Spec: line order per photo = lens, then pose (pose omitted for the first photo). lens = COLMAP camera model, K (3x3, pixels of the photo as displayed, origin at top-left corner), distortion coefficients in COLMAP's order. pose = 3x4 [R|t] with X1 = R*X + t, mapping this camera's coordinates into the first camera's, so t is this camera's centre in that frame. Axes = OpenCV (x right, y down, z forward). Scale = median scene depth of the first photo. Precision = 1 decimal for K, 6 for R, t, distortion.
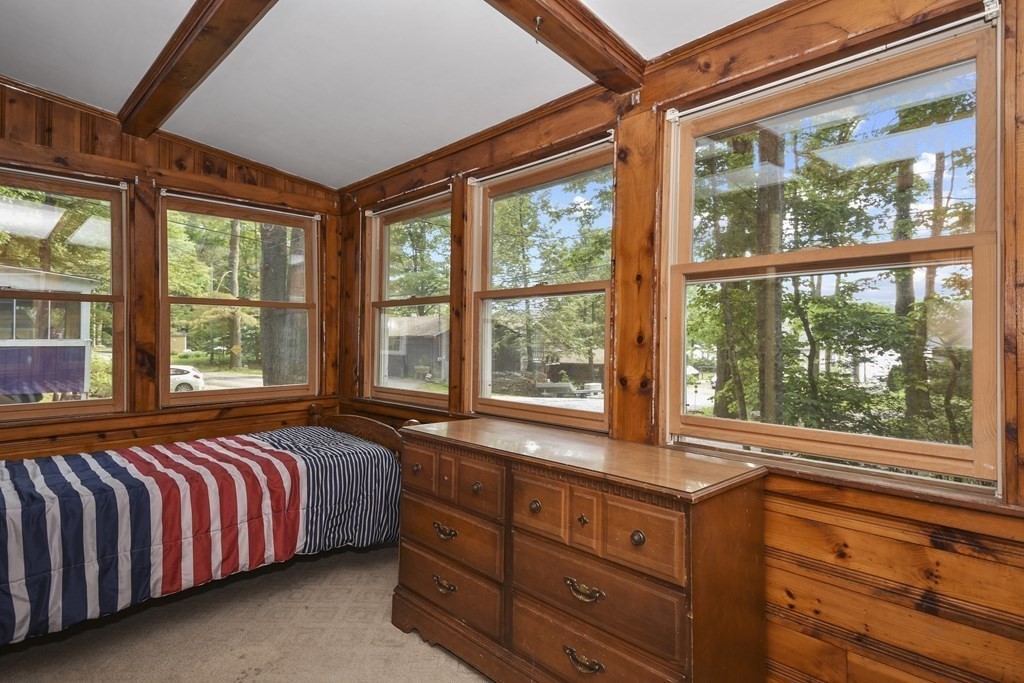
lens RADIAL K [[514.5, 0, 514.0], [0, 514.5, 339.0], [0, 0, 1]] dist [0.010562, -0.005728]
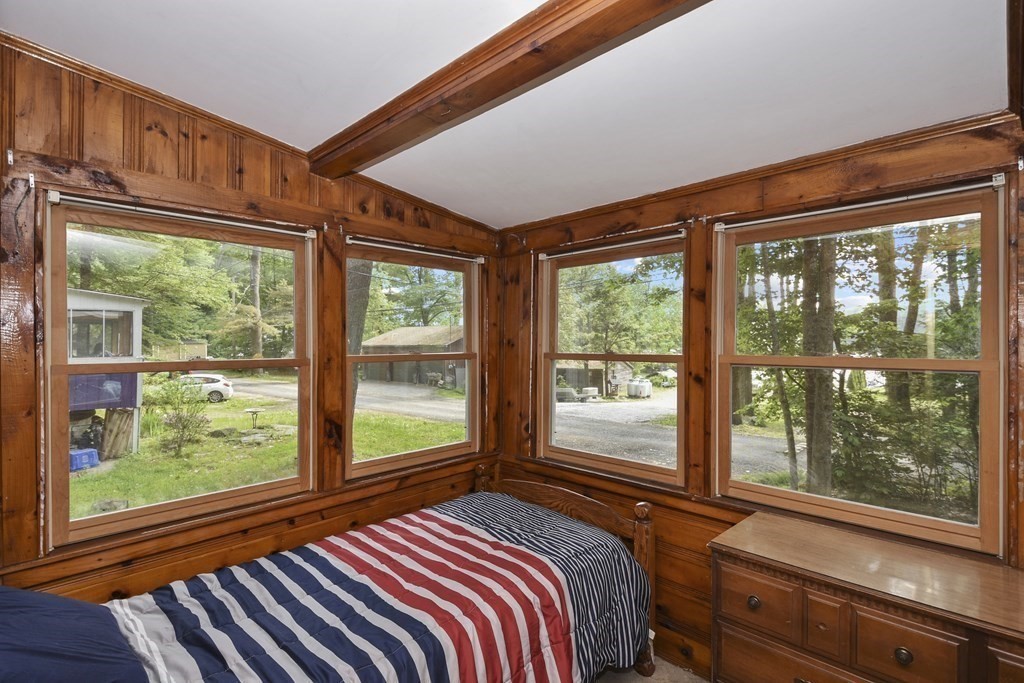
lens RADIAL K [[476.5, 0, 517.0], [0, 476.5, 345.8], [0, 0, 1]] dist [0.027382, -0.001005]
pose [[0.999976, -0.002741, -0.006313, -0.392317], [0.002709, 0.999983, -0.005226, -0.098351], [0.006327, 0.005209, 0.999966, 0.183876]]
